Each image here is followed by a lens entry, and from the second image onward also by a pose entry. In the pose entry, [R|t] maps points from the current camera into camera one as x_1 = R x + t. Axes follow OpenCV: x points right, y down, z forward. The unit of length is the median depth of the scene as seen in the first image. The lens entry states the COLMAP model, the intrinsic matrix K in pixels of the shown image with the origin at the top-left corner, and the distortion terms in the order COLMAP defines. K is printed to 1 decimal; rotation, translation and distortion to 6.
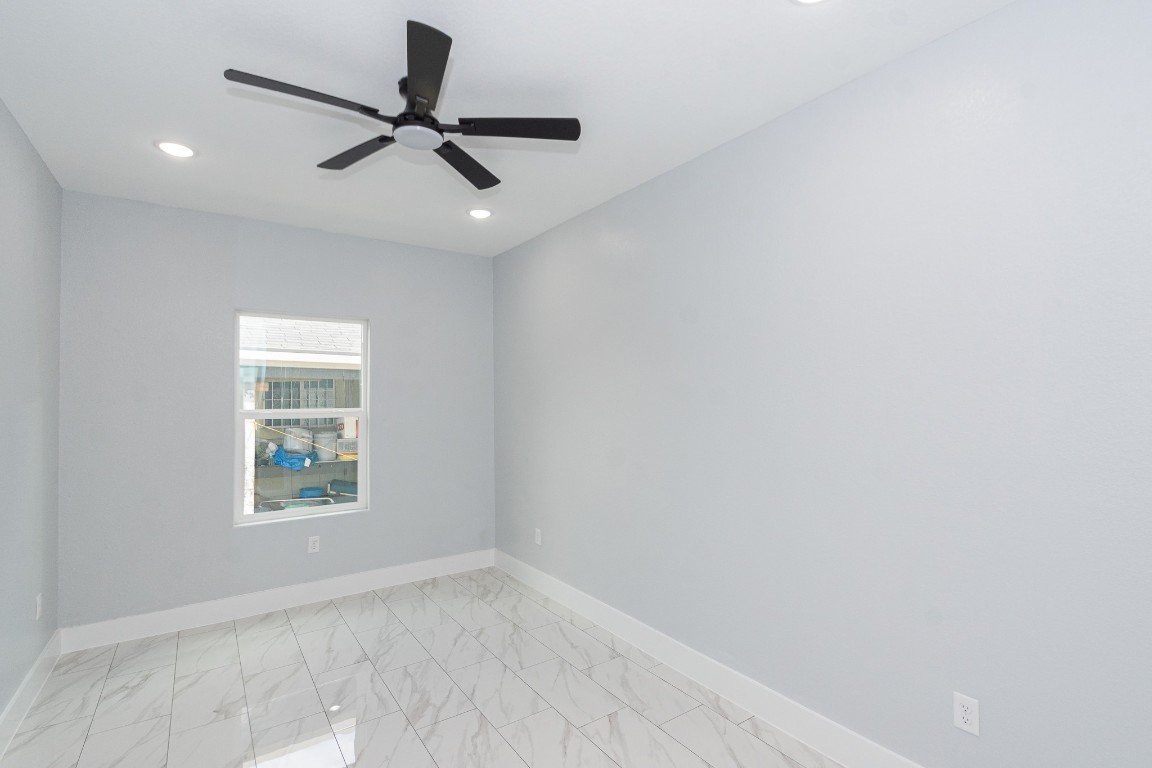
lens RADIAL K [[547.6, 0, 576.6], [0, 547.6, 388.3], [0, 0, 1]] dist [0.001162, -0.008512]
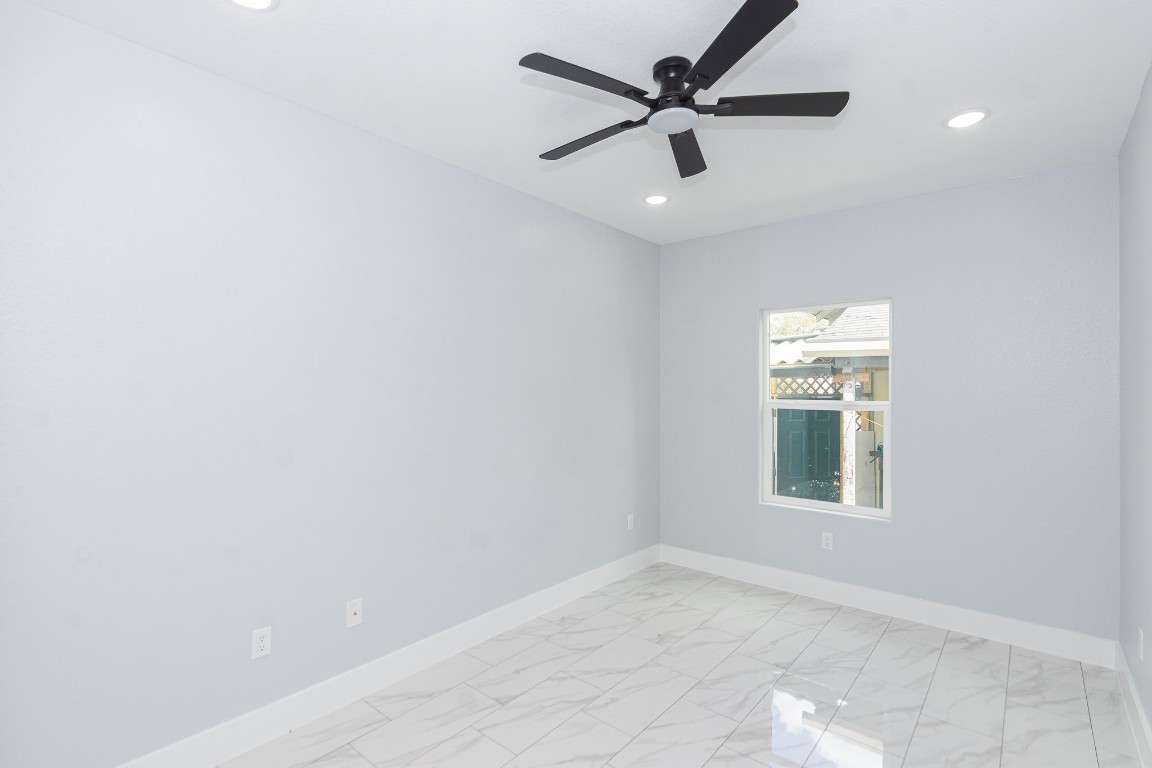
lens RADIAL K [[547.6, 0, 576.6], [0, 547.6, 388.3], [0, 0, 1]] dist [0.001162, -0.008512]
pose [[0.223296, 0.006141, -0.974731, 0.389913], [0.012550, 0.999879, 0.009175, 0.002591], [0.974670, -0.014282, 0.223192, 0.390082]]
